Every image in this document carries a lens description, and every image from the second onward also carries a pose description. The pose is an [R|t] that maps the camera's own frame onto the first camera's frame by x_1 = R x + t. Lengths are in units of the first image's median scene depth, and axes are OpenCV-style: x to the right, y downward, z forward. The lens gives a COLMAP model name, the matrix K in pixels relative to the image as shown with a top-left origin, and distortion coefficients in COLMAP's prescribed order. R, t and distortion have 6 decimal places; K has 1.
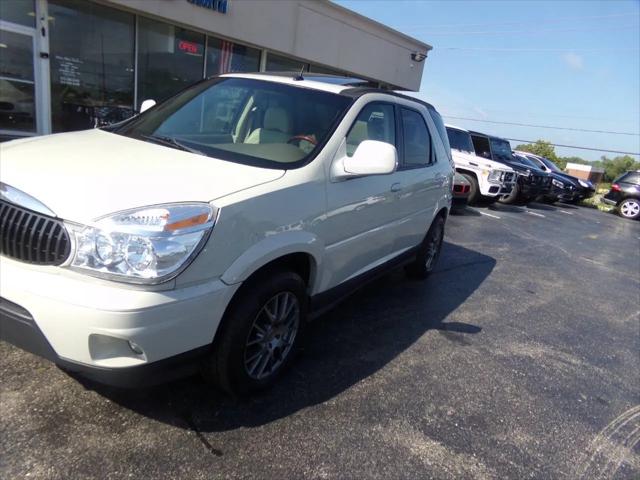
lens RADIAL K [[446.3, 0, 317.6], [0, 446.3, 239.8], [0, 0, 1]] dist [-0.025940, 0.064719]
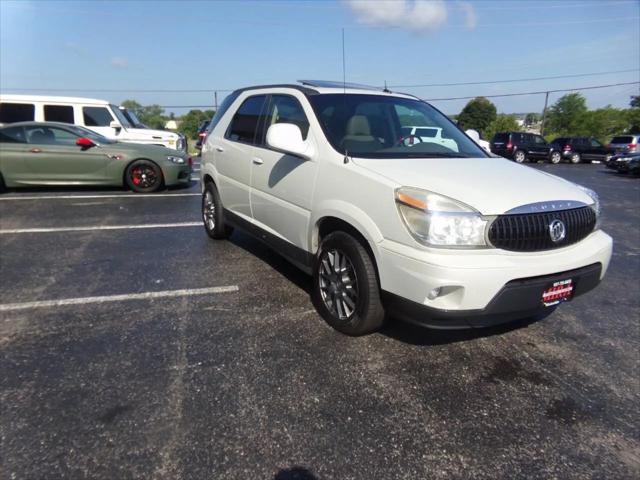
lens RADIAL K [[446.3, 0, 307.2], [0, 446.3, 241.1], [0, 0, 1]] dist [-0.025940, 0.064719]
pose [[0.499681, -0.367783, 0.784255, -1.022681], [0.292521, 0.923844, 0.246867, -0.267603], [-0.815322, 0.106056, 0.569211, 0.389172]]
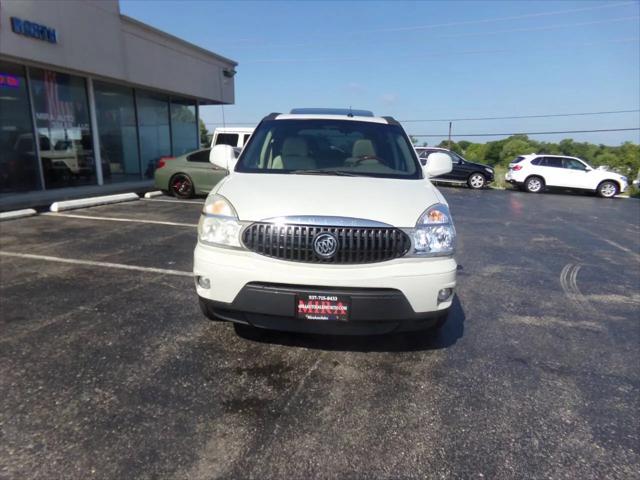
lens RADIAL K [[446.3, 0, 317.9], [0, 446.3, 239.7], [0, 0, 1]] dist [-0.025940, 0.064719]
pose [[0.866301, -0.232456, 0.442139, -0.630894], [0.238768, 0.970158, 0.042236, -0.056764], [-0.438762, 0.068980, 0.895952, -0.116764]]
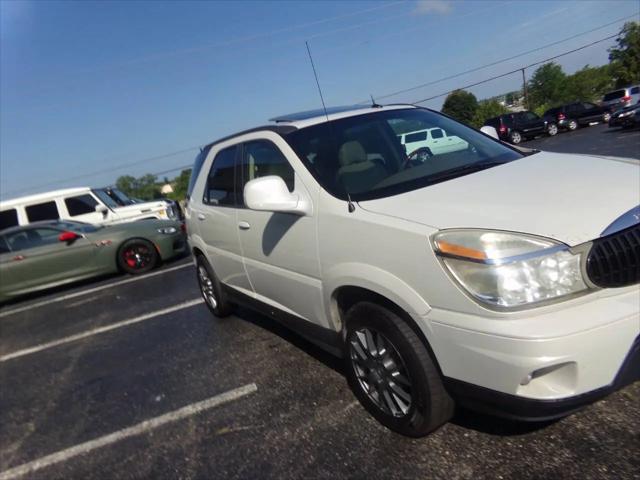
lens RADIAL K [[446.3, 0, 307.8], [0, 446.3, 238.1], [0, 0, 1]] dist [-0.025940, 0.064719]
pose [[0.427291, -0.421863, 0.799659, -0.847632], [0.509748, 0.842895, 0.172293, -0.281330], [-0.746713, 0.334005, 0.575205, 0.475324]]
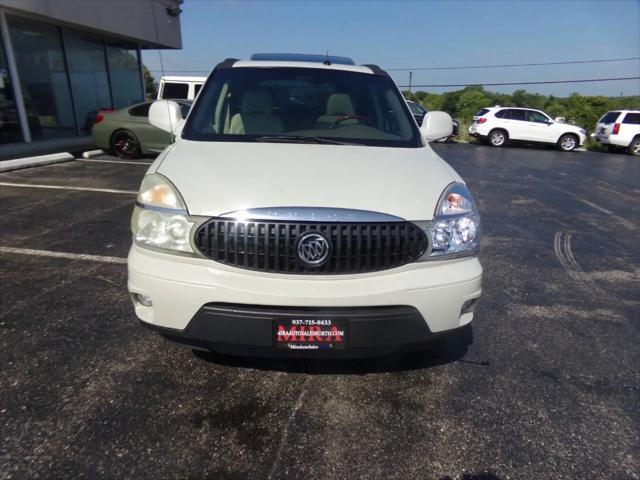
lens RADIAL K [[446.3, 0, 317.6], [0, 446.3, 241.0], [0, 0, 1]] dist [-0.025940, 0.064719]
pose [[0.817894, -0.299958, 0.490994, -0.557648], [0.249065, 0.953835, 0.167827, -0.104289], [-0.518668, -0.014975, 0.854845, 0.061448]]
